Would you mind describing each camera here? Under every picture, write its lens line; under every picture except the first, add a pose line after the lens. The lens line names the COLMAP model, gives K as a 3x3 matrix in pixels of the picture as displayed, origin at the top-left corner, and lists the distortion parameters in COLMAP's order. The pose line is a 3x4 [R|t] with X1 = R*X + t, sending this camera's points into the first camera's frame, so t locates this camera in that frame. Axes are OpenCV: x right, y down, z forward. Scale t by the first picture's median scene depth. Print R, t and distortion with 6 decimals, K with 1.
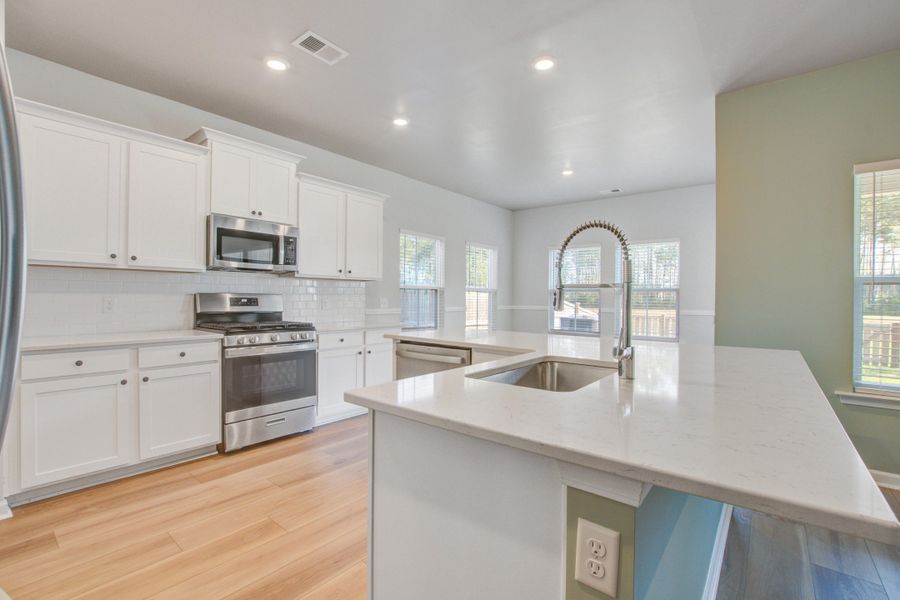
lens RADIAL K [[400.2, 0, 450.8], [0, 400.2, 300.2], [0, 0, 1]] dist [-0.021500, -0.000741]
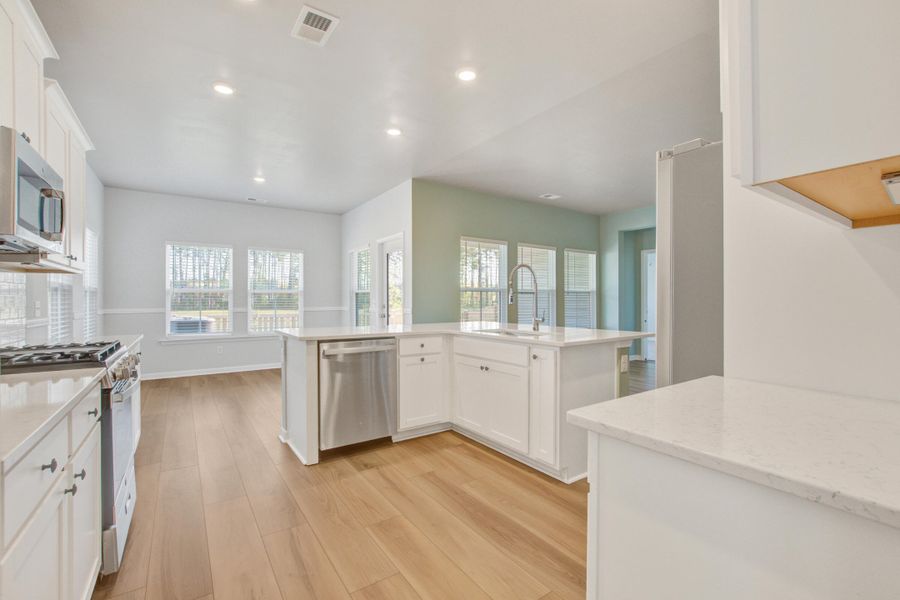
lens RADIAL K [[400.2, 0, 449.6], [0, 400.2, 300.5], [0, 0, 1]] dist [-0.021500, -0.000741]
pose [[0.276719, -0.008054, 0.960917, -0.794989], [0.012139, 0.999914, 0.004885, -0.001643], [-0.960874, 0.010312, 0.276793, 0.321851]]
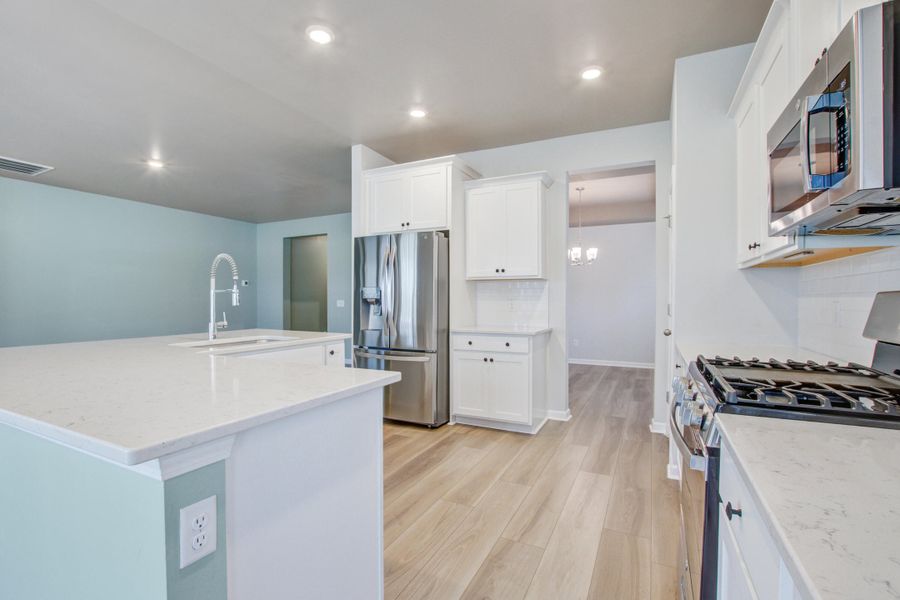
lens RADIAL K [[400.2, 0, 458.0], [0, 400.2, 298.0], [0, 0, 1]] dist [-0.021500, -0.000741]
pose [[-0.969368, -0.012450, -0.245296, -0.093233], [-0.014221, 0.999884, 0.005451, -0.009952], [0.245200, 0.008773, -0.969433, 1.212035]]
